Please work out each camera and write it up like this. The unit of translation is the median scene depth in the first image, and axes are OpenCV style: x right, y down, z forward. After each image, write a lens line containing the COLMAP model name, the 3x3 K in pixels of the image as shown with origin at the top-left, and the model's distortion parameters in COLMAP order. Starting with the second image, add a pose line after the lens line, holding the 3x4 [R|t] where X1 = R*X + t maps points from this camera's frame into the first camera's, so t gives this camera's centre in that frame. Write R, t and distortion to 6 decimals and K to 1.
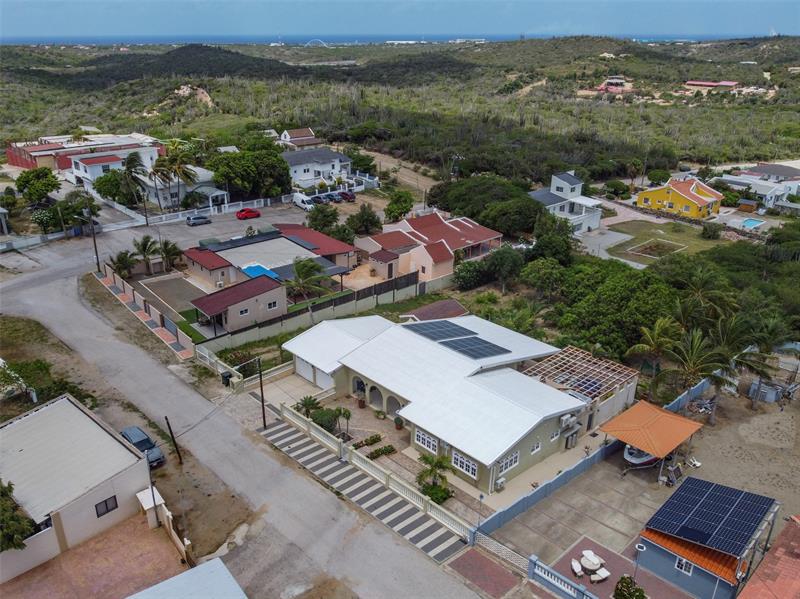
lens RADIAL K [[641.8, 0, 400.0], [0, 641.8, 299.5], [0, 0, 1]] dist [-0.006862, -0.002830]
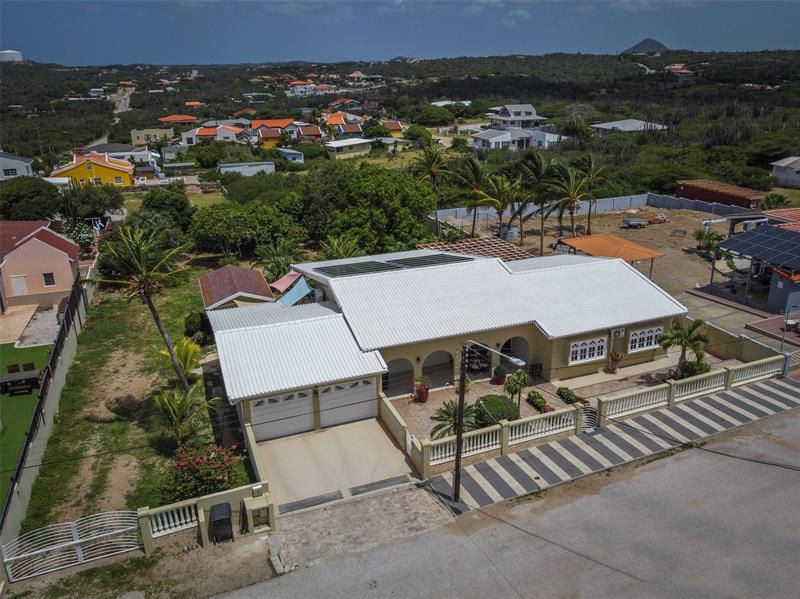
lens RADIAL K [[633.0, 0, 410.0], [0, 633.0, 262.2], [0, 0, 1]] dist [-0.006161, -0.006616]
pose [[0.376614, -0.288066, 0.880443, -0.498385], [0.364730, 0.919767, 0.144917, -0.034367], [-0.851548, 0.266546, 0.451463, 0.660208]]
